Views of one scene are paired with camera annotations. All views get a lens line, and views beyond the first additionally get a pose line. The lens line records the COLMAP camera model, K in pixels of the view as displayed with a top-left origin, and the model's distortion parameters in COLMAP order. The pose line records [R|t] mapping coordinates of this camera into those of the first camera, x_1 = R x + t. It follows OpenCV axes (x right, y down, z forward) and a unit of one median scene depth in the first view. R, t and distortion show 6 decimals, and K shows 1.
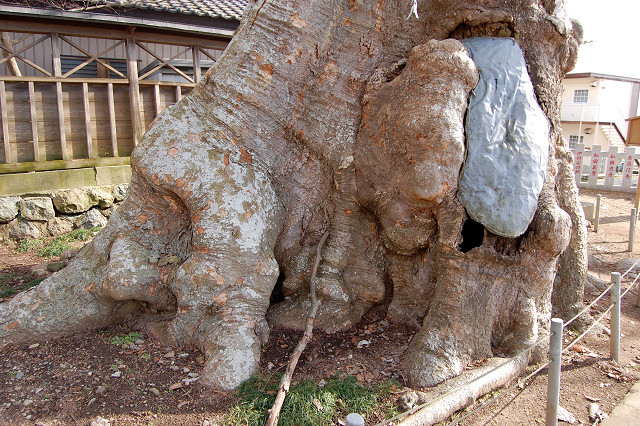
lens RADIAL K [[497.4, 0, 320.0], [0, 497.4, 213.0], [0, 0, 1]] dist [-0.108348, 0.066538]
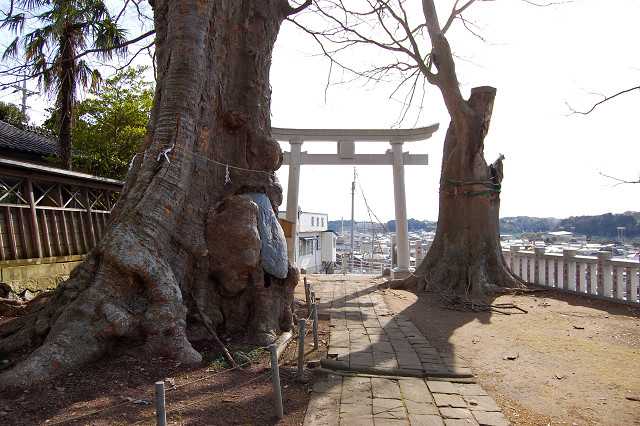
lens RADIAL K [[497.4, 0, 320.0], [0, 497.4, 213.0], [0, 0, 1]] dist [-0.108348, 0.066538]
pose [[0.698688, -0.006934, 0.715393, -1.121524], [0.149612, 0.979260, -0.136626, 0.087691], [-0.699608, 0.202491, 0.685234, -0.780663]]
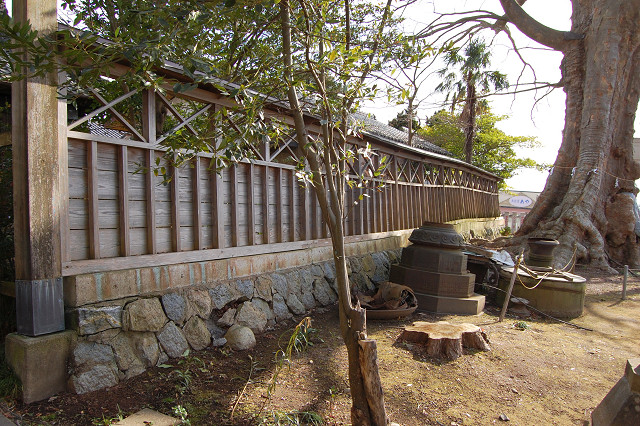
lens RADIAL K [[497.4, 0, 320.0], [0, 497.4, 213.0], [0, 0, 1]] dist [-0.108348, 0.066538]
pose [[0.911232, 0.012969, 0.411689, -3.833327], [0.035578, 0.993290, -0.110040, 0.171113], [-0.410354, 0.114919, 0.904656, -1.644332]]
